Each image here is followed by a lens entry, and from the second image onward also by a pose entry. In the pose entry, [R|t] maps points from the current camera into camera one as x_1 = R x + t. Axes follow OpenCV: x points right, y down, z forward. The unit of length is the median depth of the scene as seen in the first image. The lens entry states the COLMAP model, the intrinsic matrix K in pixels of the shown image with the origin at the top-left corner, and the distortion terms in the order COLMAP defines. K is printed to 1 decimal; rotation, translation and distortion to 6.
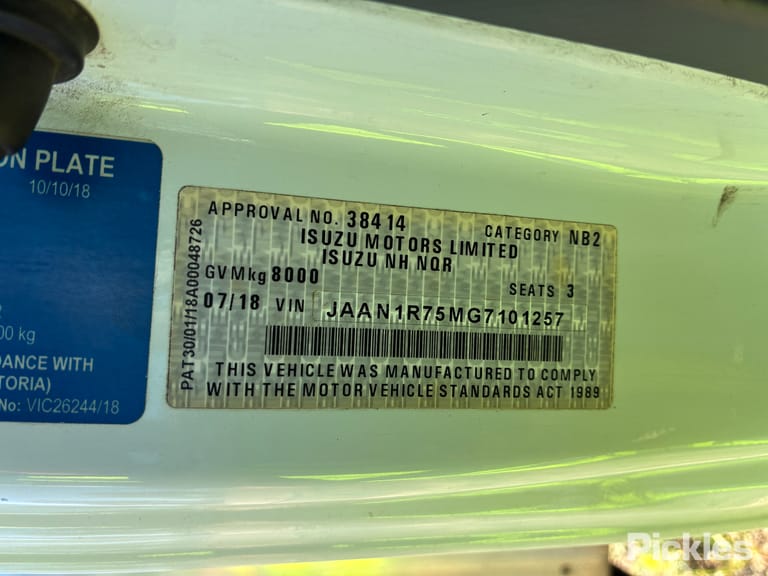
lens RADIAL K [[584.4, 0, 384.0], [0, 584.4, 288.0], [0, 0, 1]] dist [0.047608, -0.061130]
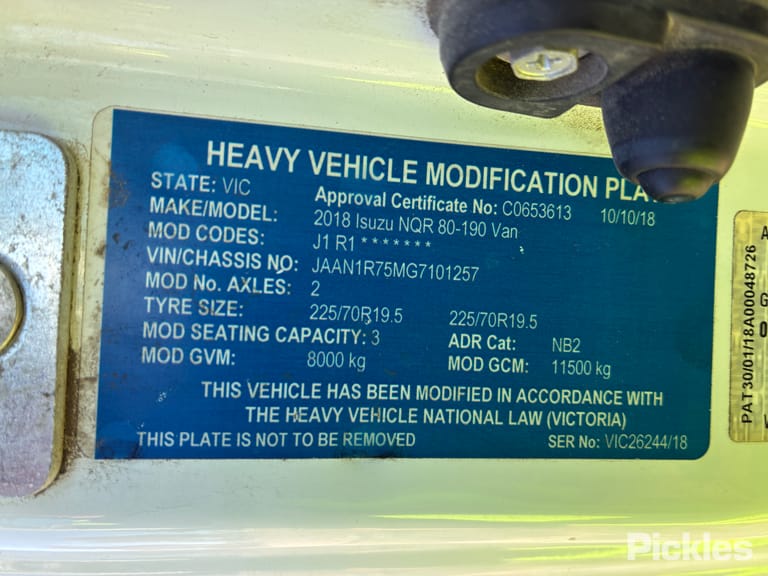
lens RADIAL K [[718.3, 0, 384.0], [0, 718.3, 288.0], [0, 0, 1]] dist [-0.019404, -0.008674]
pose [[0.999883, -0.014604, -0.004640, -0.919081], [0.014625, 0.999883, 0.004482, -0.061702], [0.004574, -0.004549, 0.999979, -0.169970]]
